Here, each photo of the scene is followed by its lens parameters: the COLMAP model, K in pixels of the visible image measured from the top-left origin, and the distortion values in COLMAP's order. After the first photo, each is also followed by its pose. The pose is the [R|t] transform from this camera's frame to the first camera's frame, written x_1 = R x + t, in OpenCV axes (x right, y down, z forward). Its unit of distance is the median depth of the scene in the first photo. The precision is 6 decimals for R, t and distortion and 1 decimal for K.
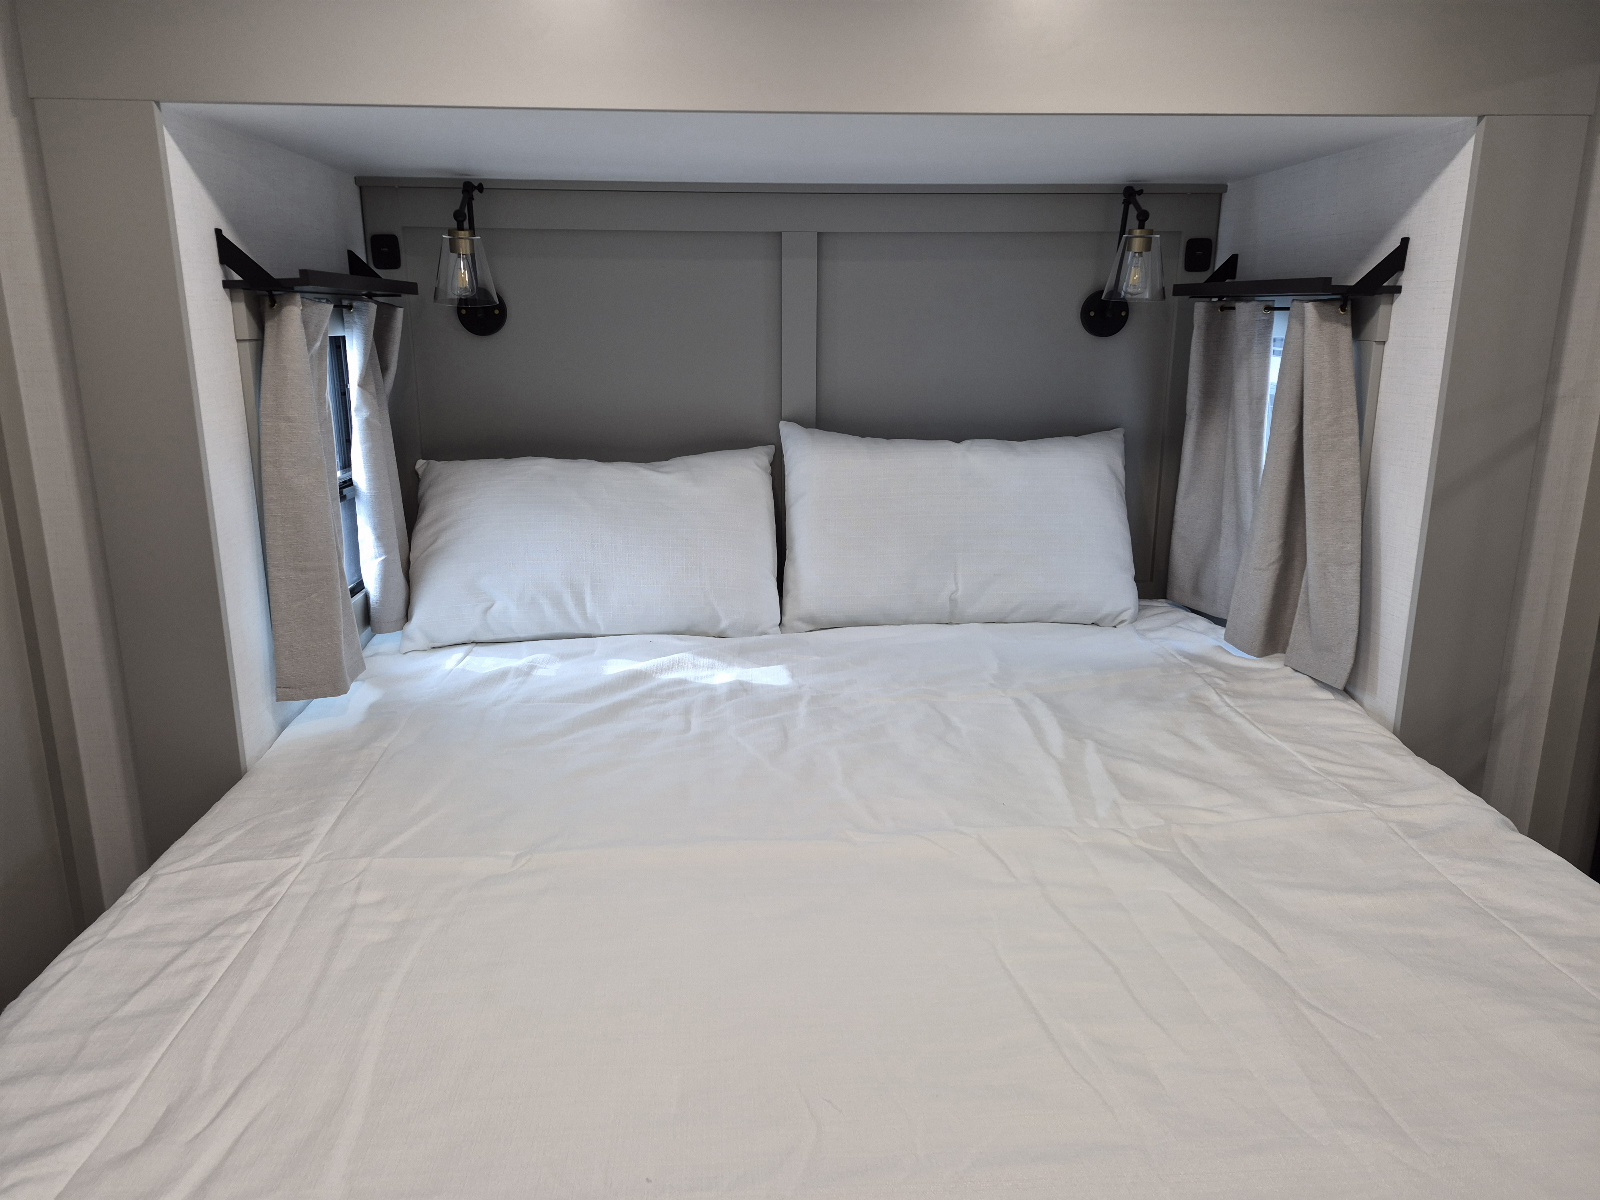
lens RADIAL K [[1102.3, 0, 803.4], [0, 1102.3, 583.4], [0, 0, 1]] dist [0.064000, -0.055914]
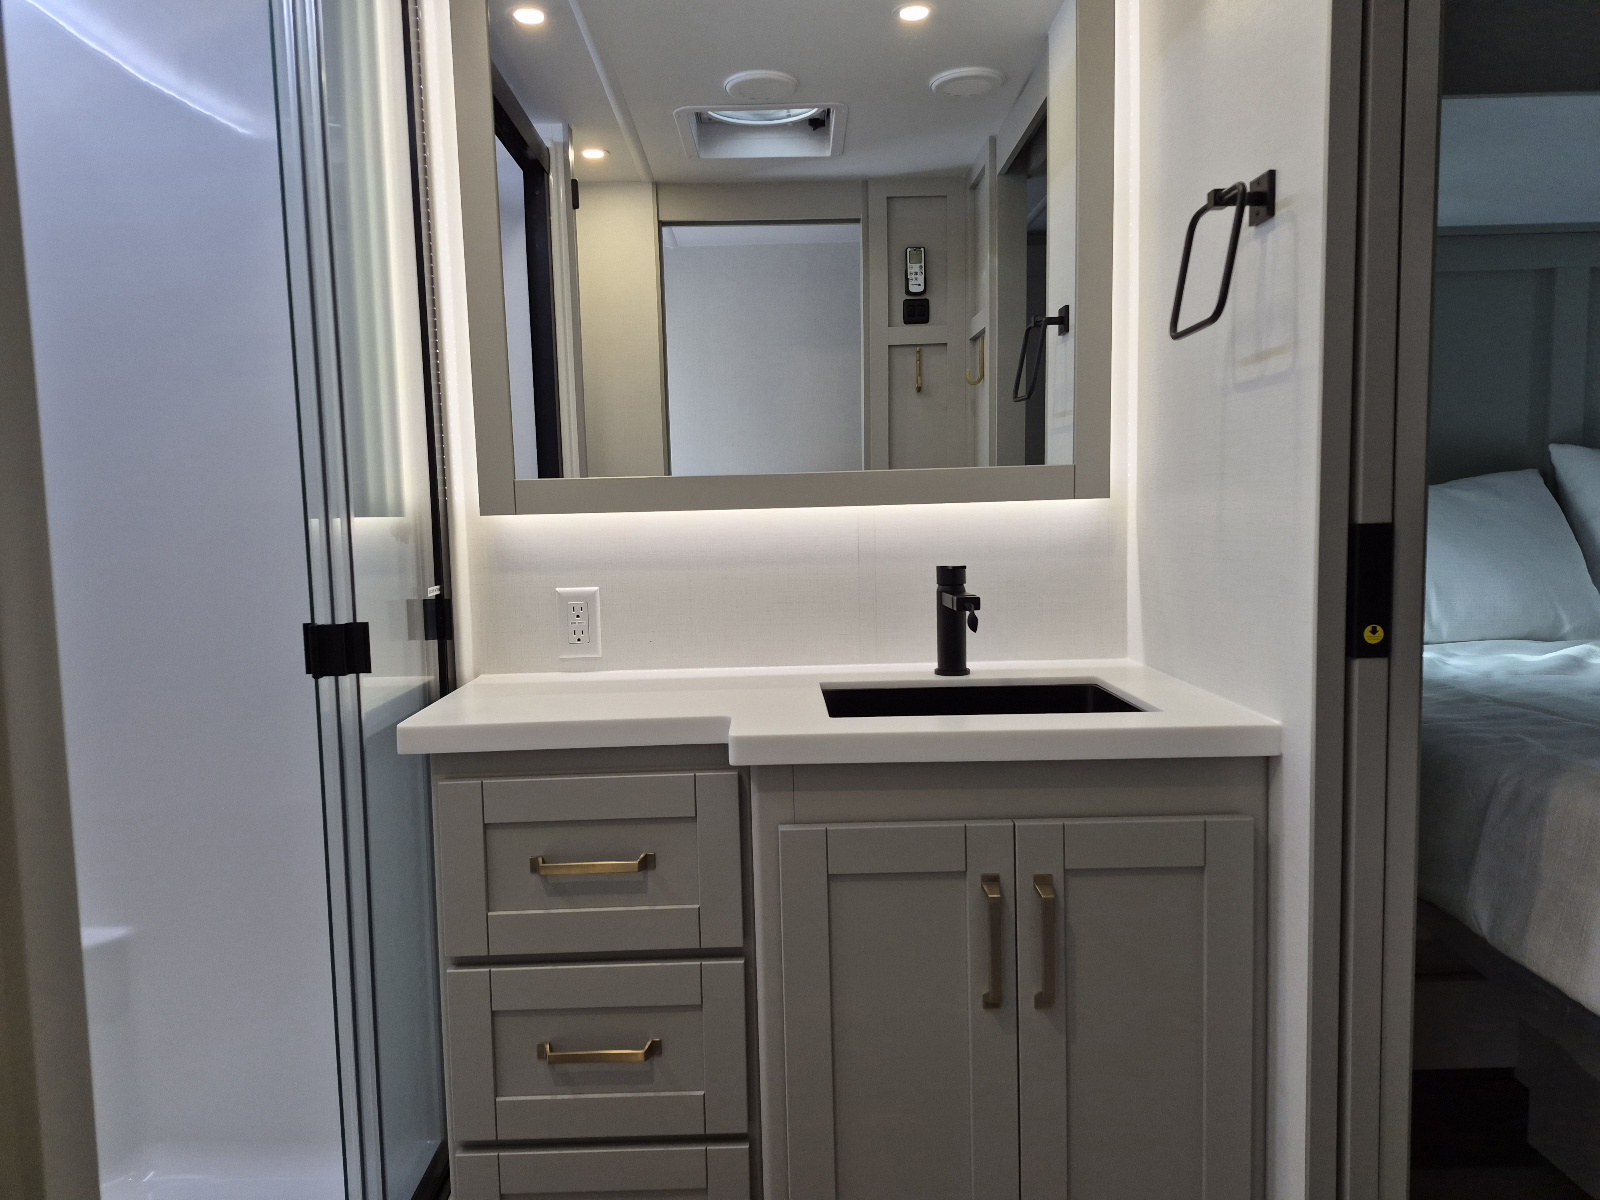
lens RADIAL K [[1102.3, 0, 798.3], [0, 1102.3, 598.2], [0, 0, 1]] dist [0.064000, -0.055914]
pose [[0.998312, -0.027184, -0.051319, -0.700755], [0.018770, 0.987285, -0.157846, 0.153838], [0.054957, 0.156617, 0.986129, -0.058837]]
